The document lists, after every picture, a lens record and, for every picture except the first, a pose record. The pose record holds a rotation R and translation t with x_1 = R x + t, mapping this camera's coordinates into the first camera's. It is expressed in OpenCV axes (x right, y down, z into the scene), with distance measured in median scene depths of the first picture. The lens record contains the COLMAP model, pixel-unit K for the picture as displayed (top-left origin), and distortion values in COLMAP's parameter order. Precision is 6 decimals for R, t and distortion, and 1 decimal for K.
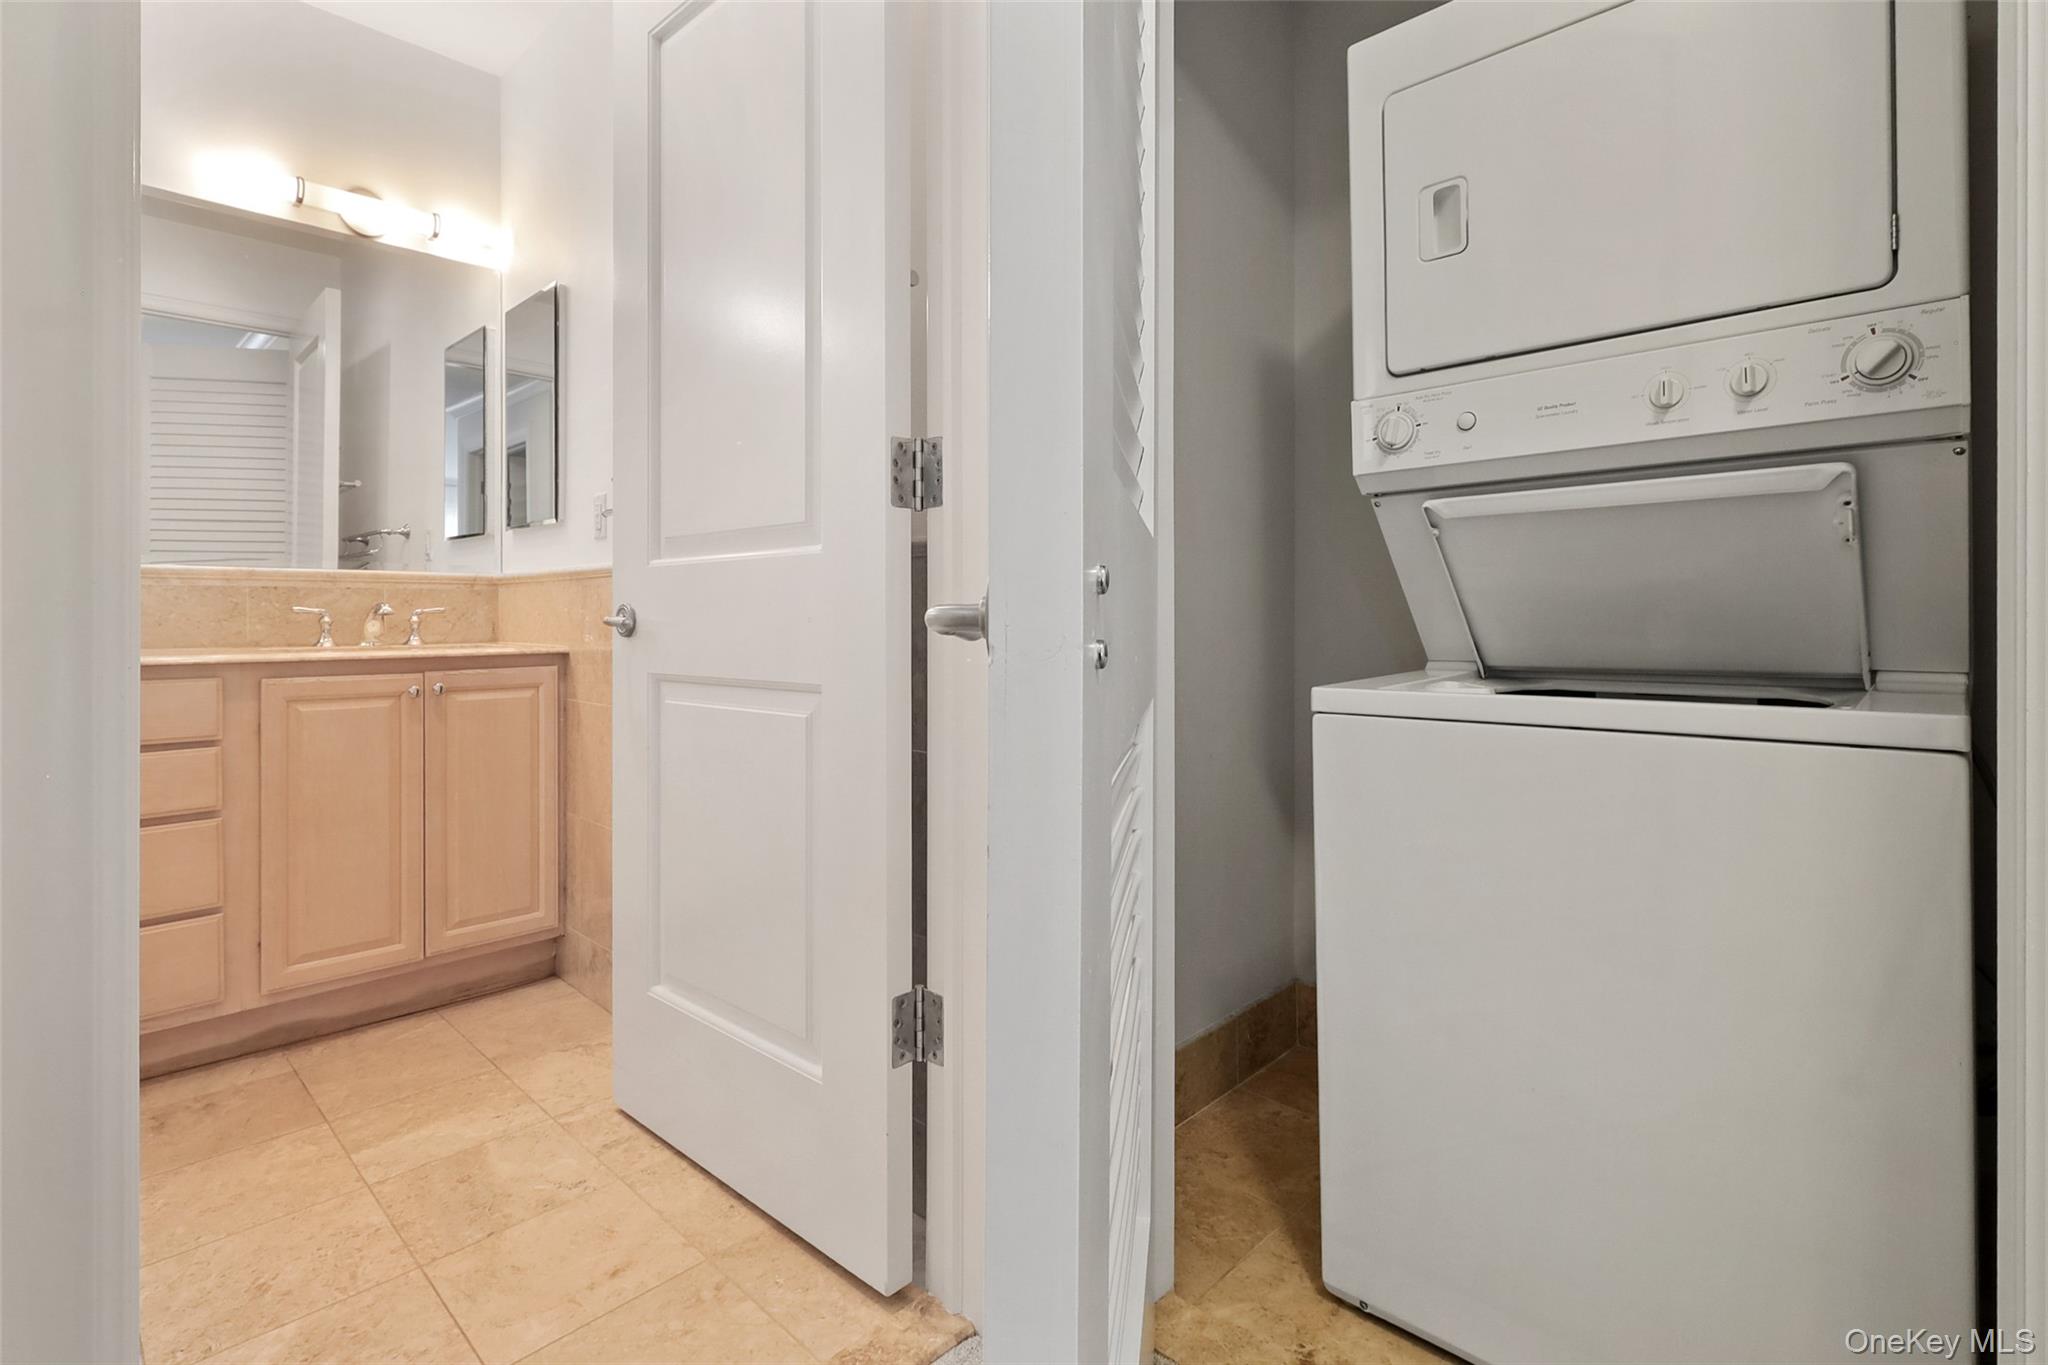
lens RADIAL K [[957.8, 0, 1027.5], [0, 957.8, 616.4], [0, 0, 1]] dist [0.001285, 0.000181]
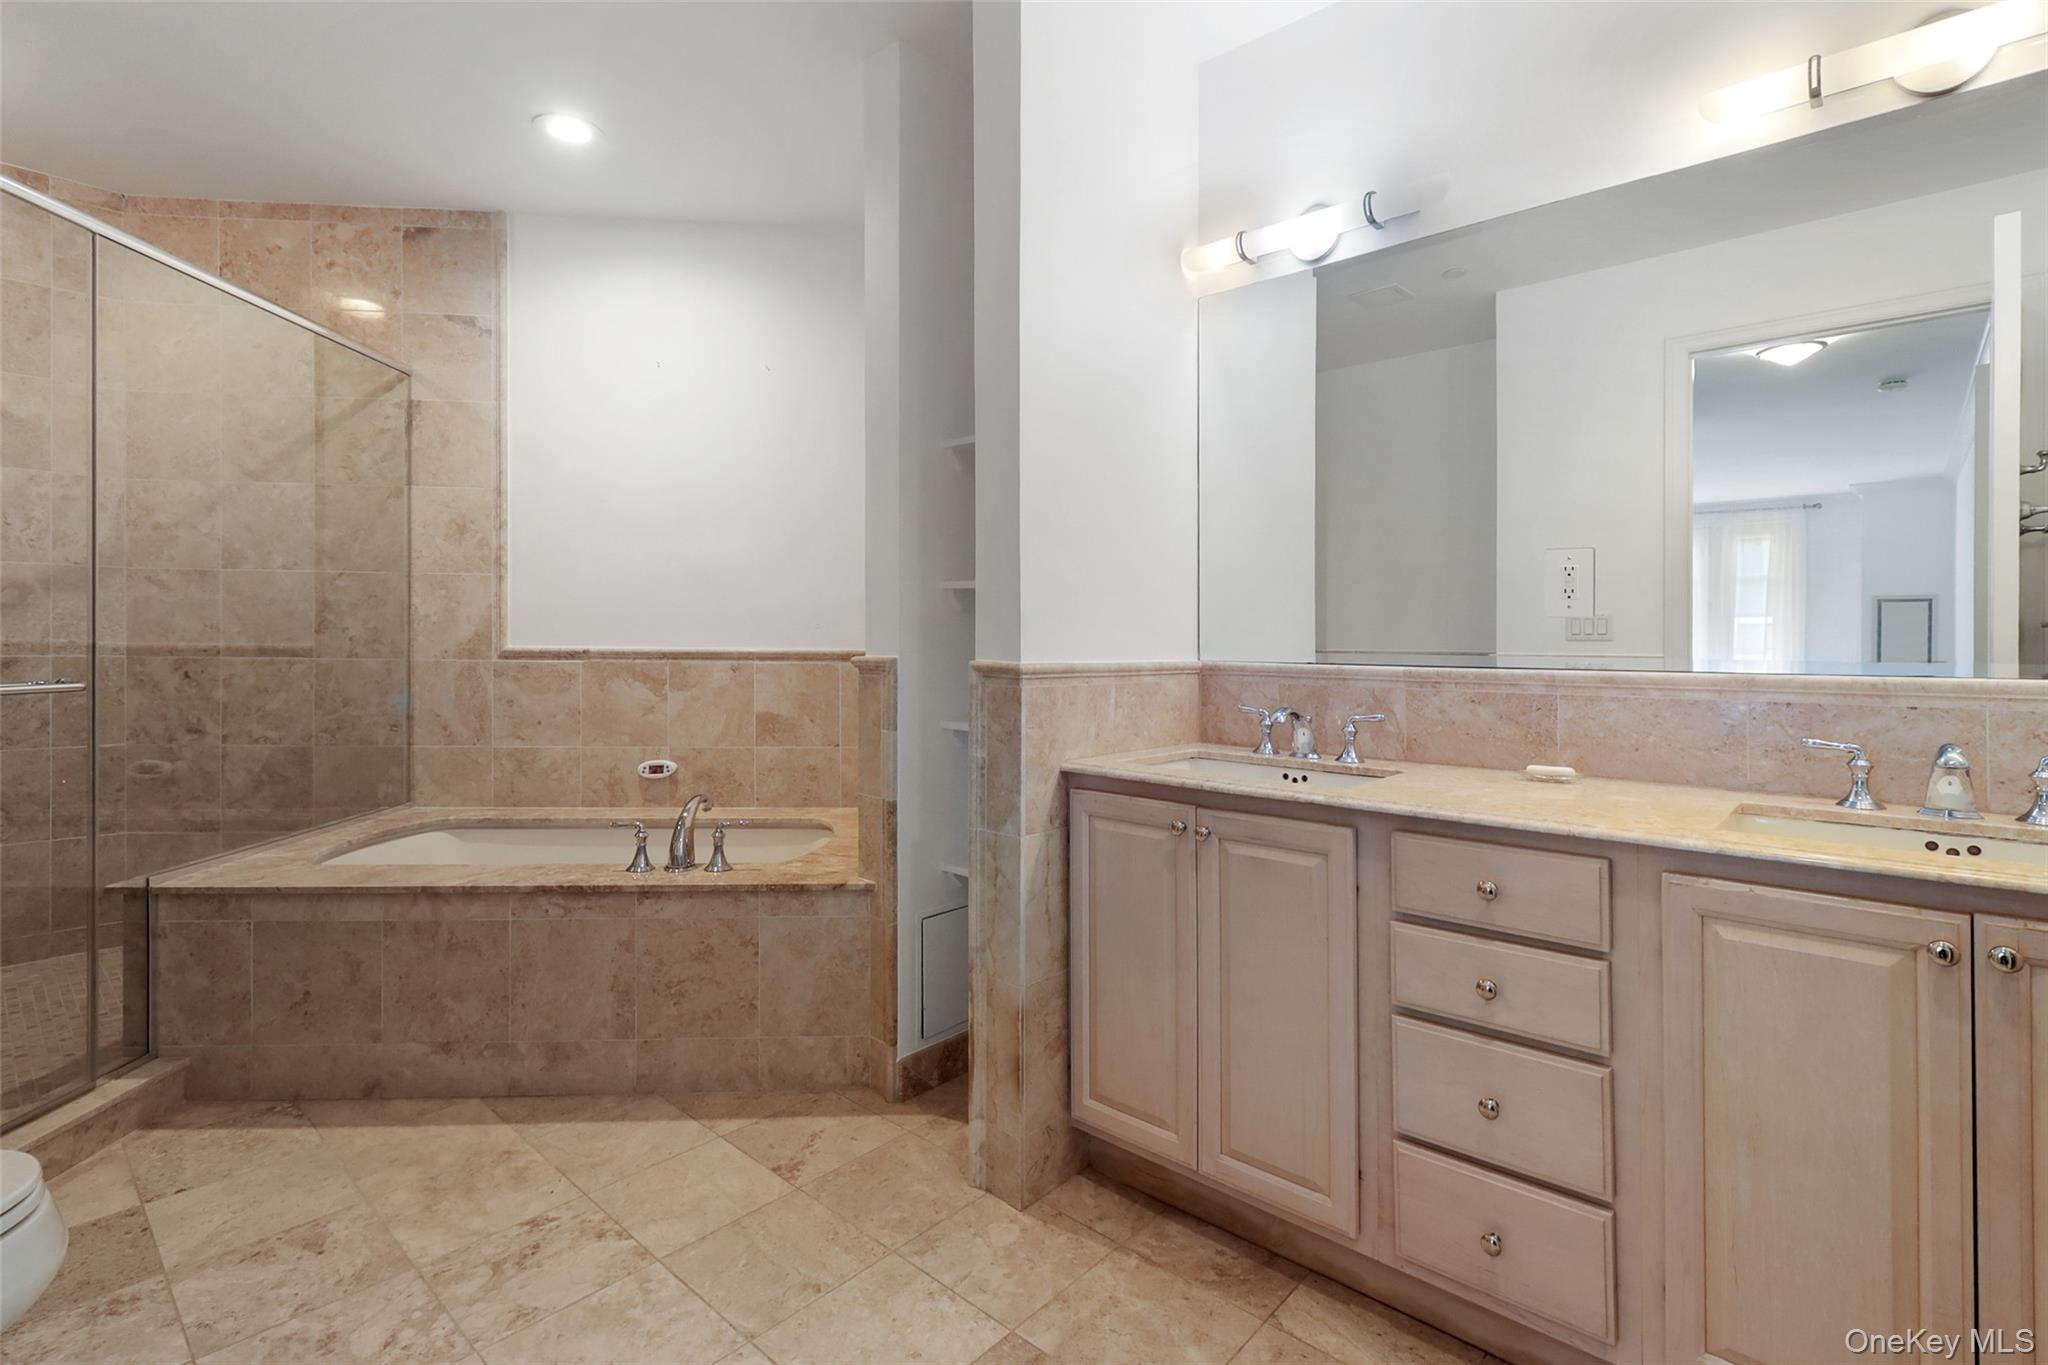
lens RADIAL K [[956.8, 0, 1031.2], [0, 956.8, 635.8], [0, 0, 1]] dist [0.002911, -0.000922]
pose [[0.021625, -0.004876, -0.999754, -0.153520], [-0.002790, 0.999984, -0.004937, -0.078862], [0.999762, 0.002896, 0.021611, 0.510665]]
